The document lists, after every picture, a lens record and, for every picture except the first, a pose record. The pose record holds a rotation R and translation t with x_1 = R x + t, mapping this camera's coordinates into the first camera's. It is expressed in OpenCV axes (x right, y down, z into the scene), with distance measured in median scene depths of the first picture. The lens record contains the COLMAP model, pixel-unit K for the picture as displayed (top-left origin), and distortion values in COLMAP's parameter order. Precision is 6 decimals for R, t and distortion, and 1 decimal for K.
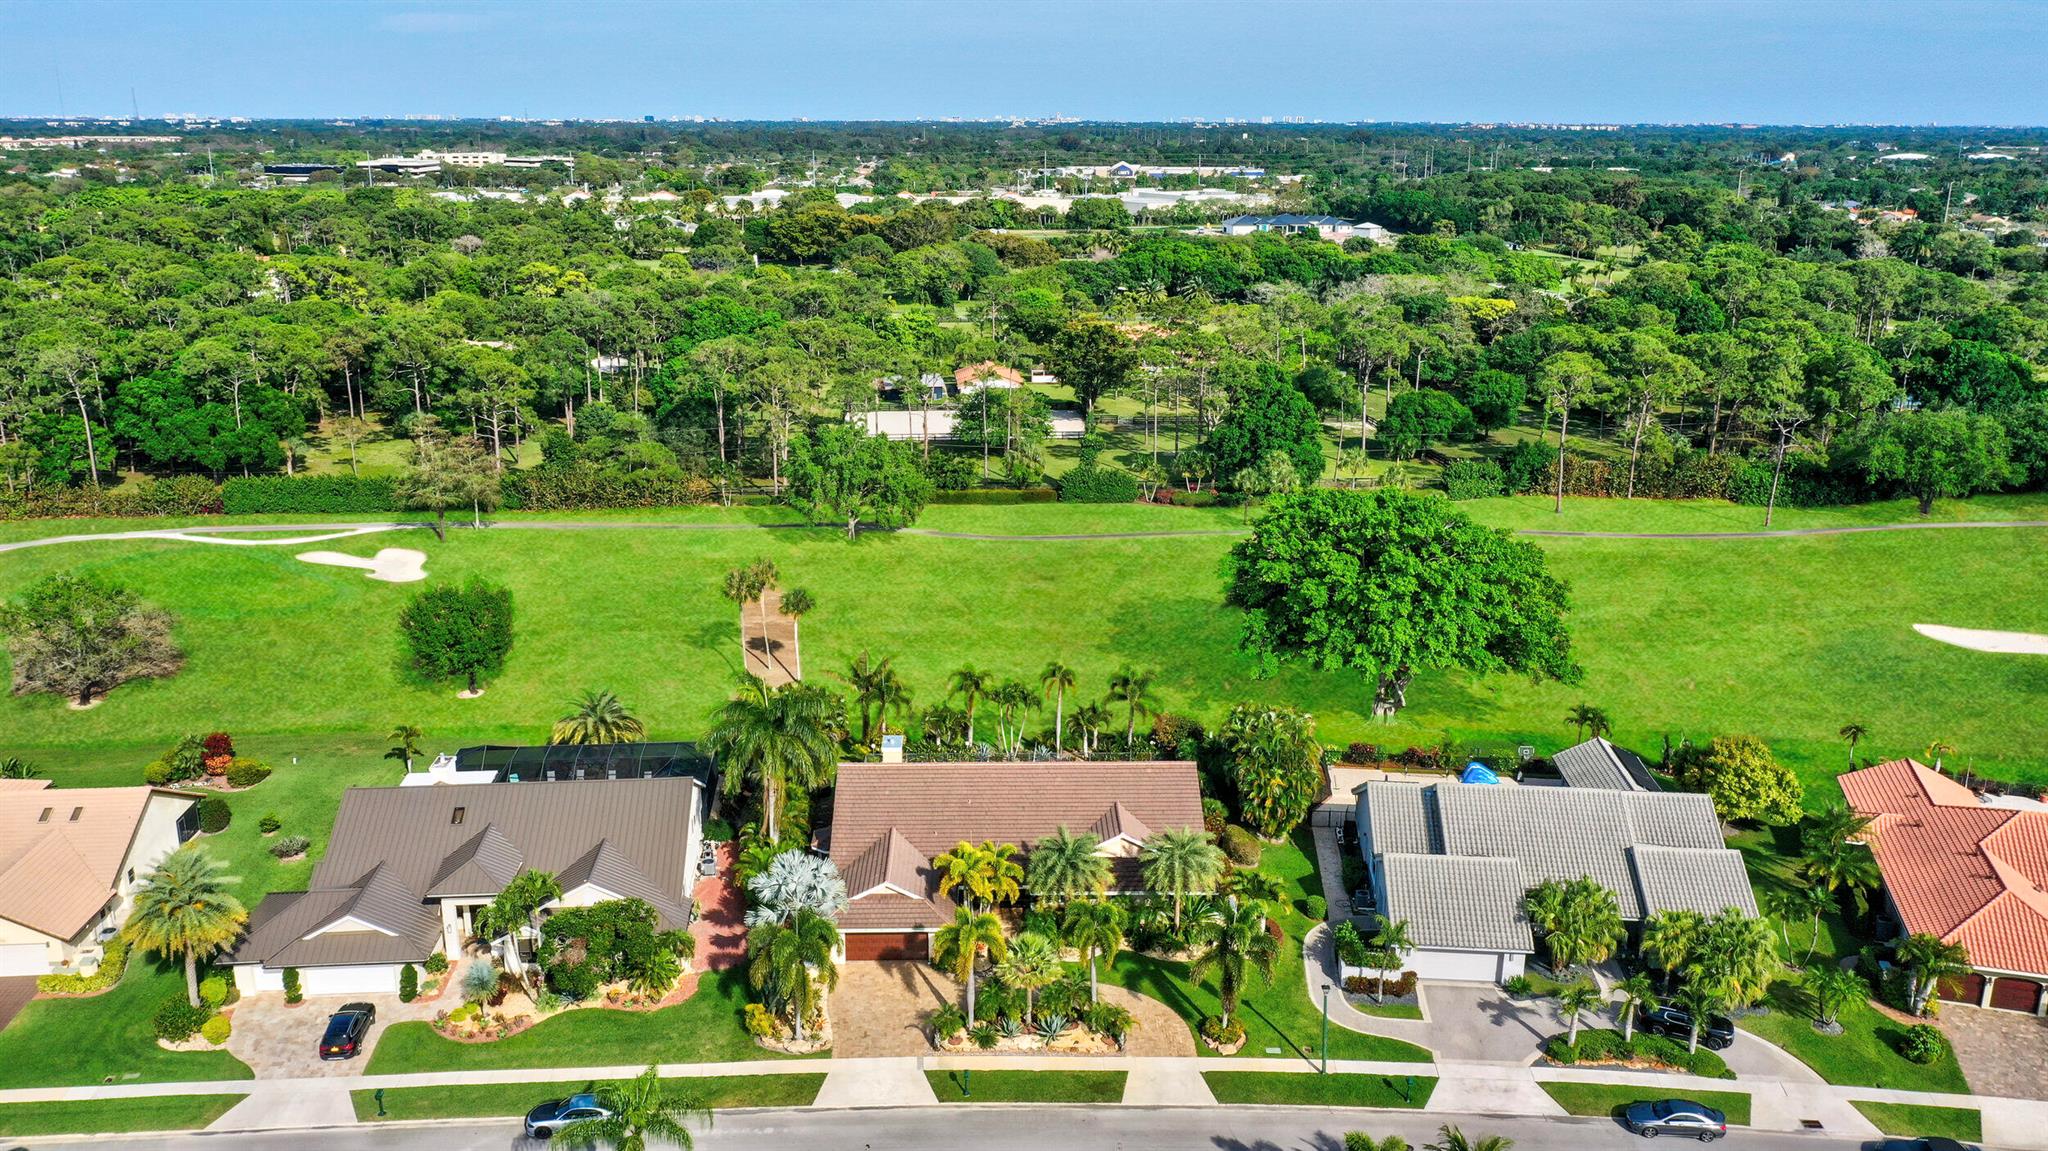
lens RADIAL K [[1613.7, 0, 1018.4], [0, 1613.7, 573.0], [0, 0, 1]] dist [0.001008, -0.006209]
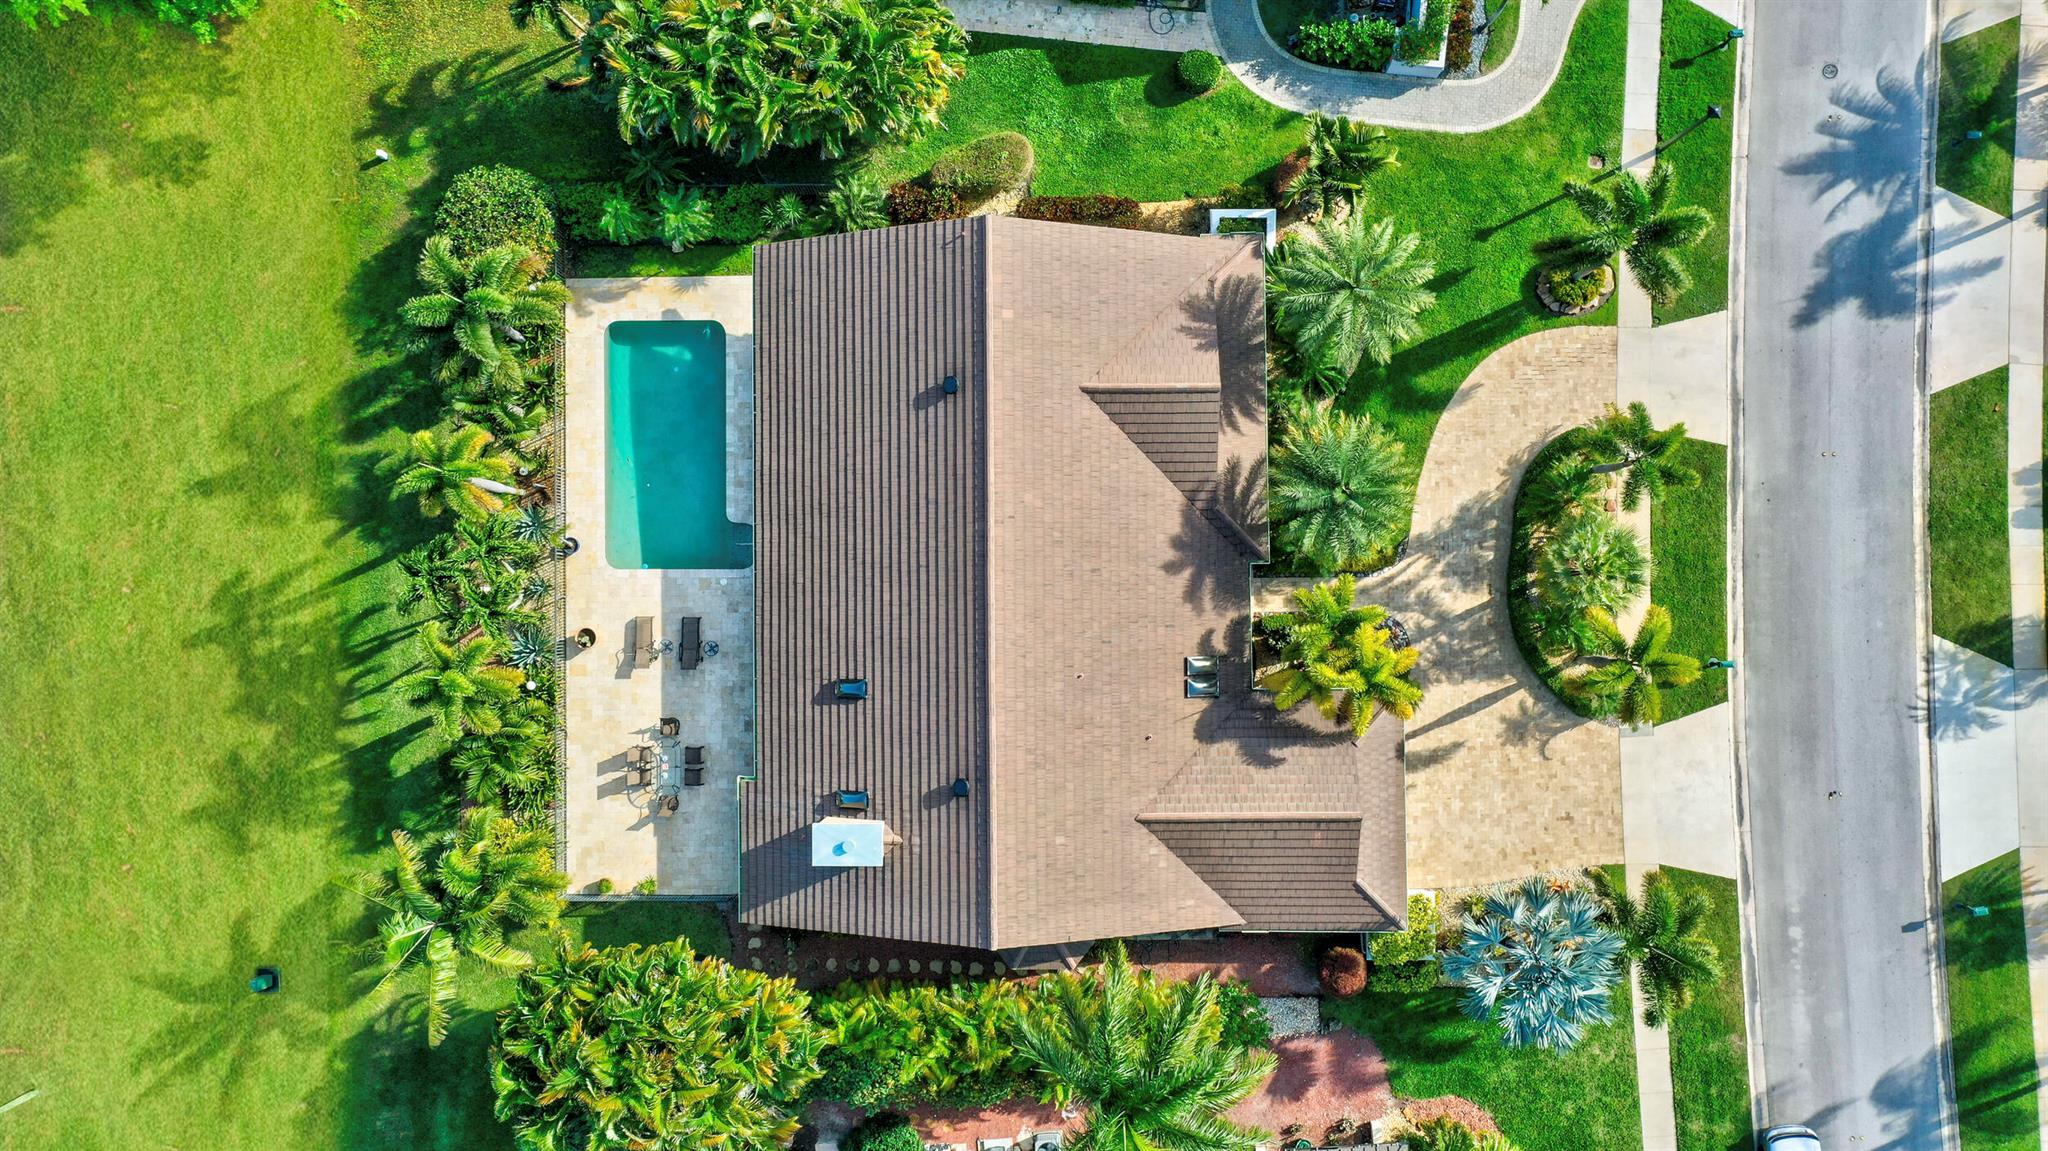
lens RADIAL K [[1613.7, 0, 1018.4], [0, 1613.7, 573.0], [0, 0, 1]] dist [0.001008, -0.006209]
pose [[0.014729, -0.999704, 0.019386, -0.008230], [0.299609, 0.022910, 0.953787, -0.334661], [-0.953948, -0.008240, 0.299858, 0.815379]]
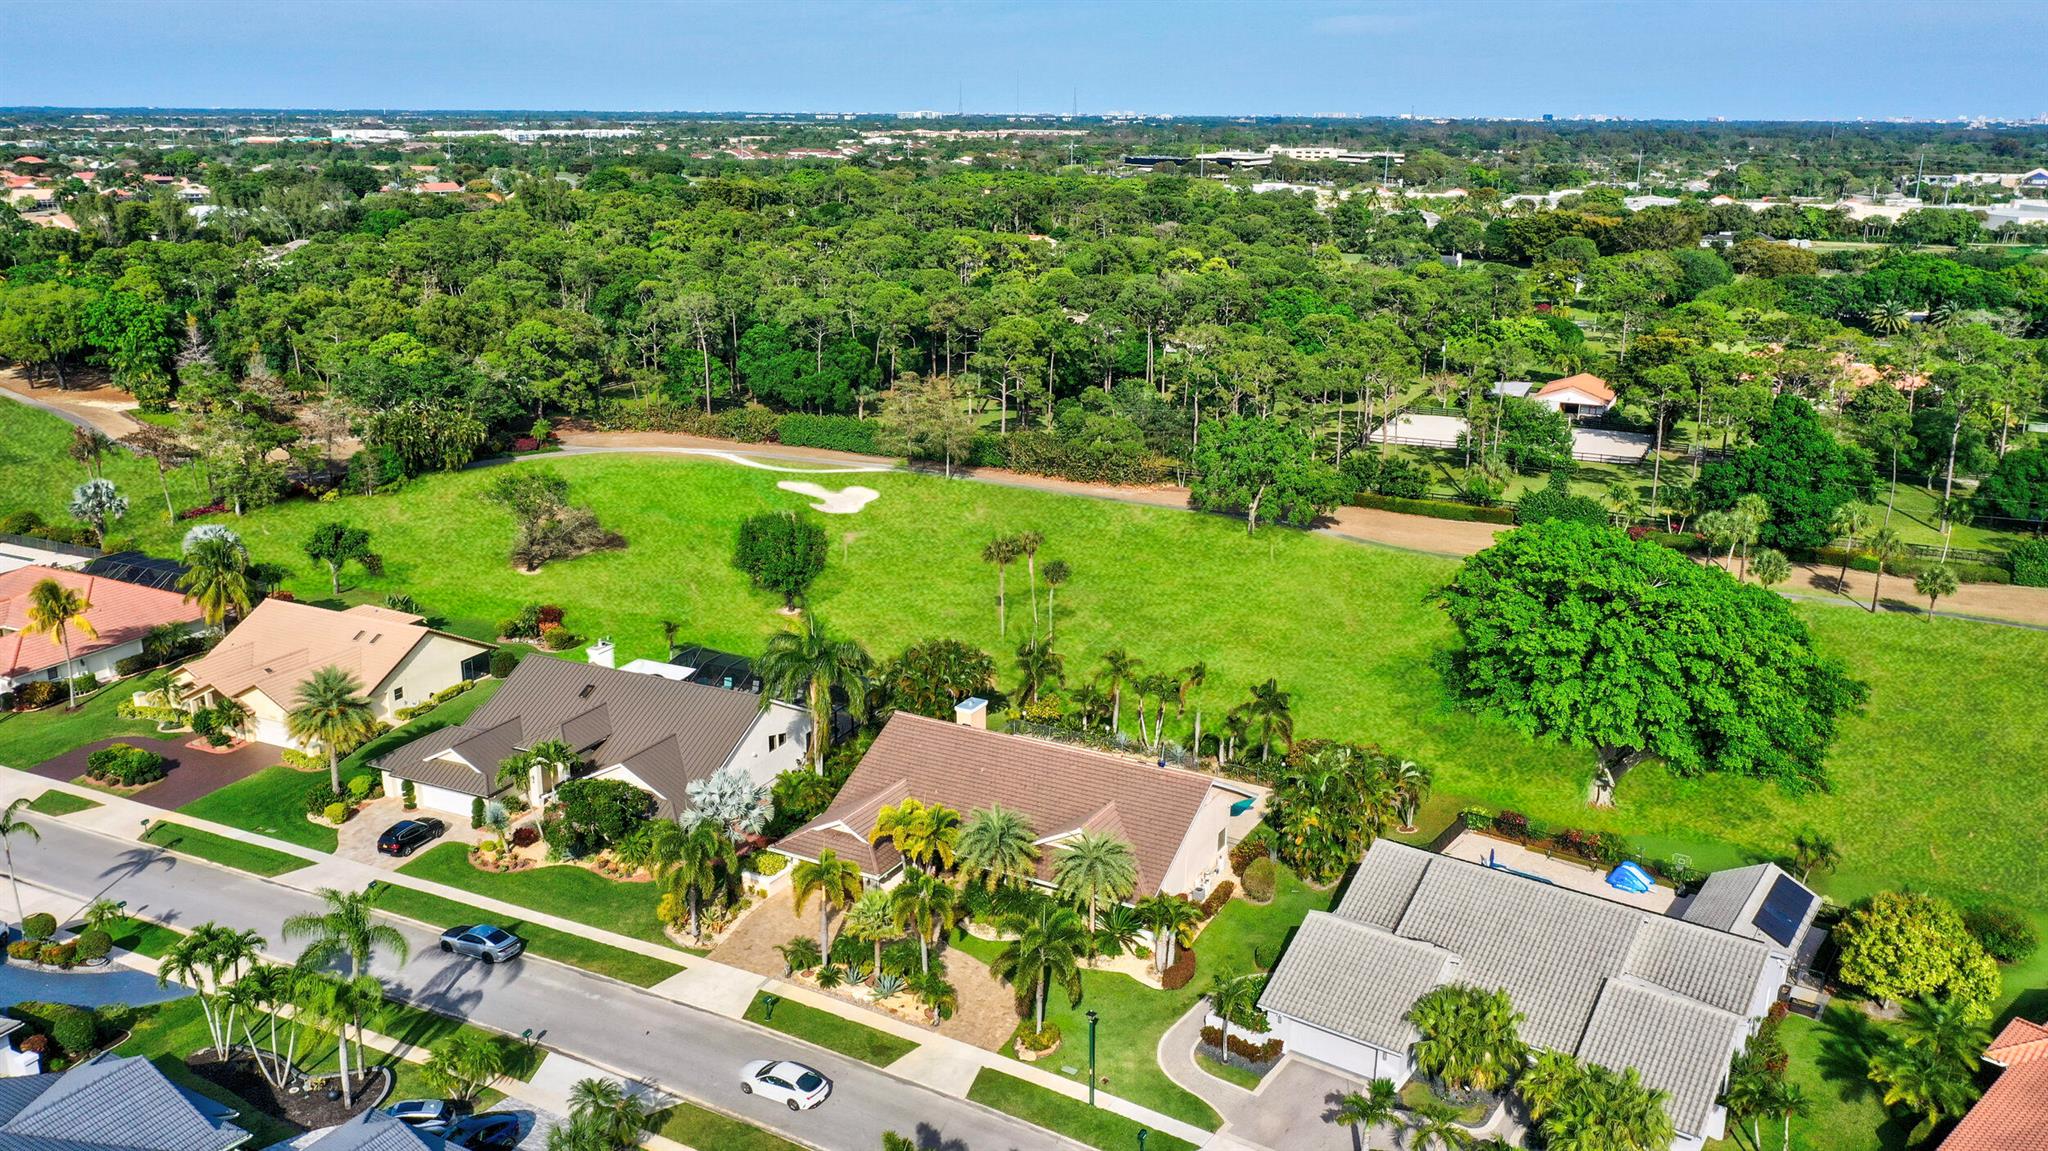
lens RADIAL K [[1613.7, 0, 1018.4], [0, 1613.7, 573.0], [0, 0, 1]] dist [0.001008, -0.006209]
pose [[0.863635, 0.141037, -0.483986, 0.437132], [-0.140650, 0.989356, 0.037326, -0.020895], [0.484099, 0.035836, 0.874279, 0.110973]]
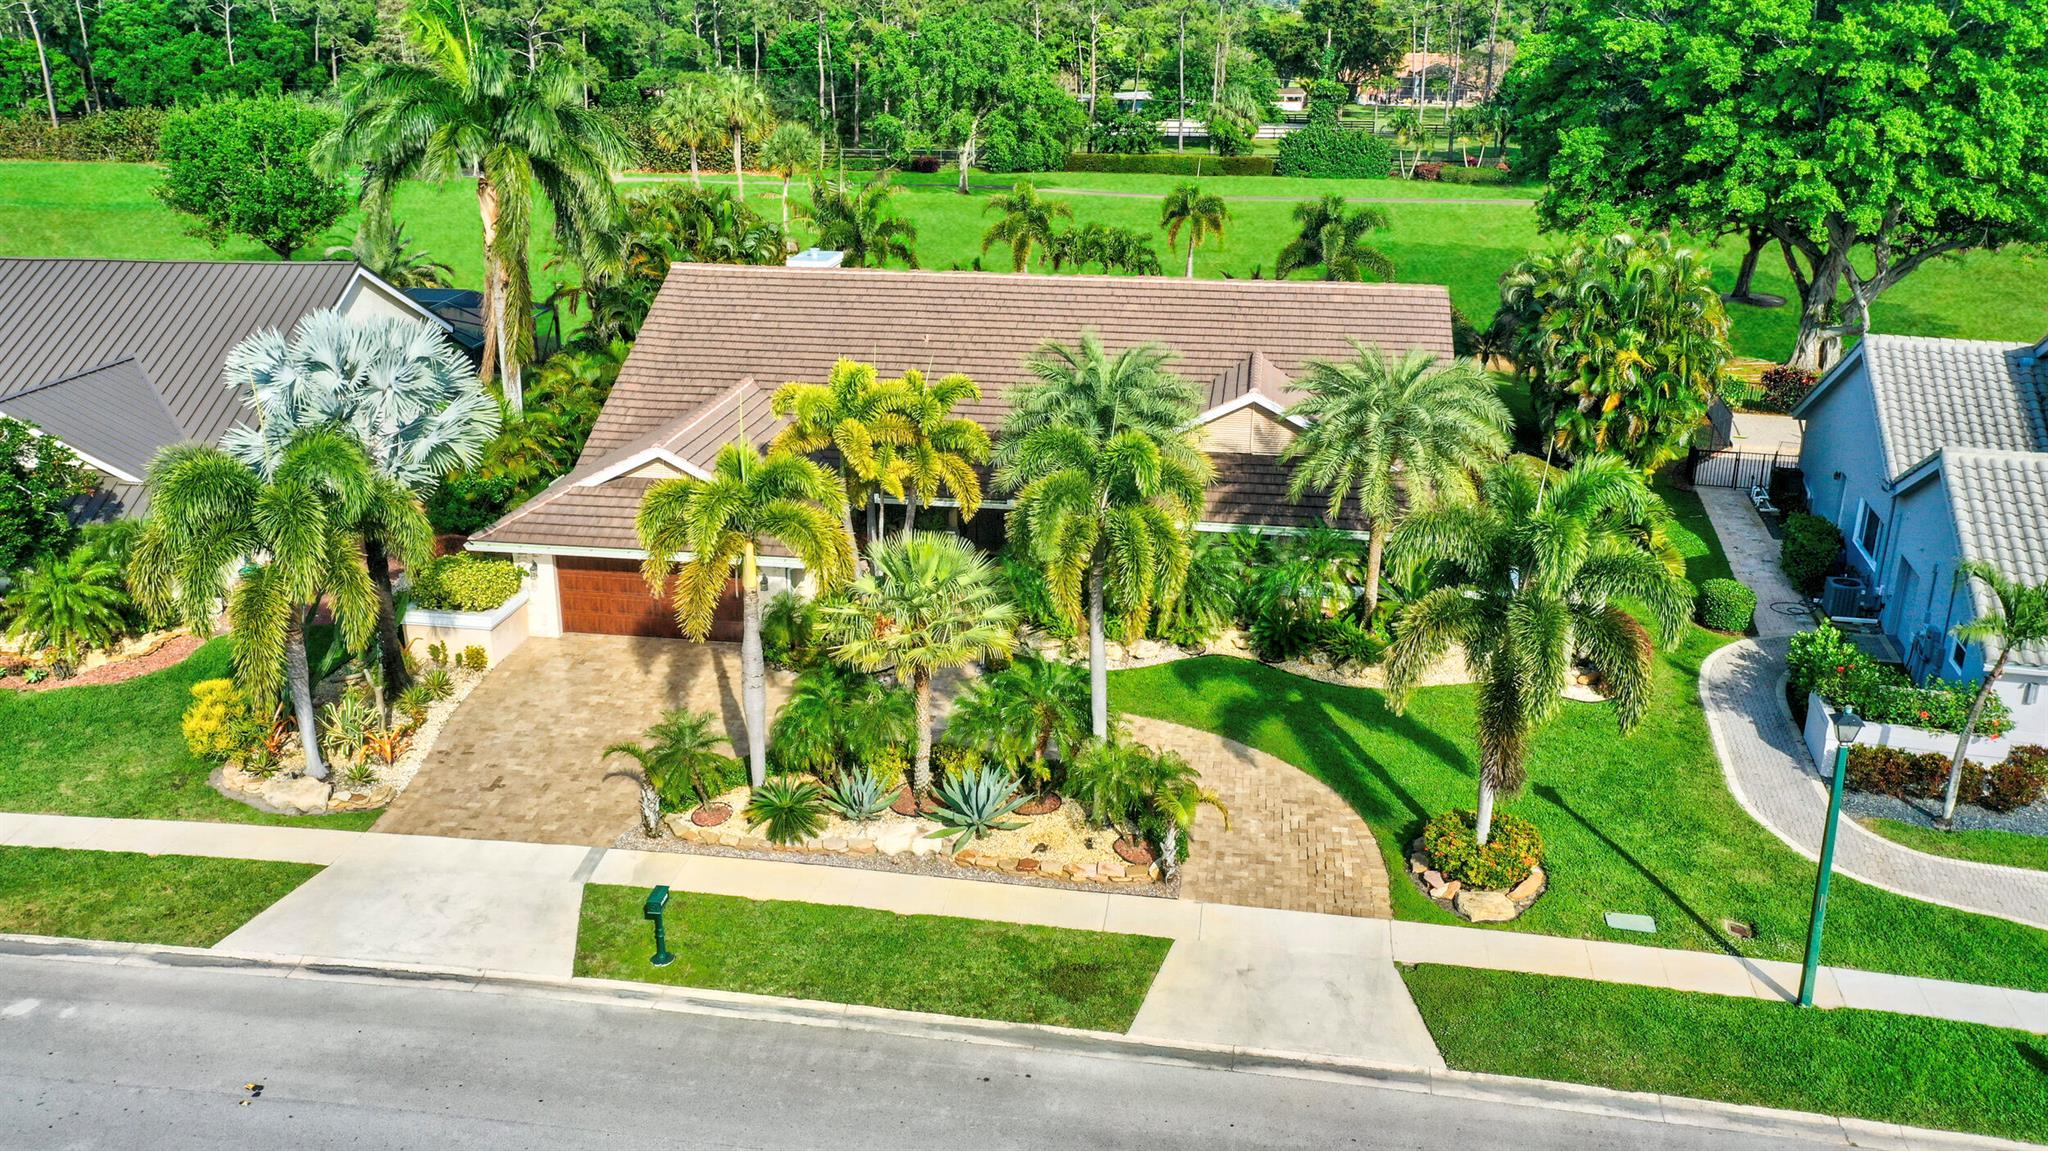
lens RADIAL K [[1613.0, 0, 1015.9], [0, 1613.0, 575.7], [0, 0, 1]] dist [0.000075, -0.006094]
pose [[0.985920, 0.057452, -0.157040, 0.065075], [-0.046961, 0.996461, 0.069721, 0.165145], [0.160490, -0.061365, 0.985128, 0.523079]]
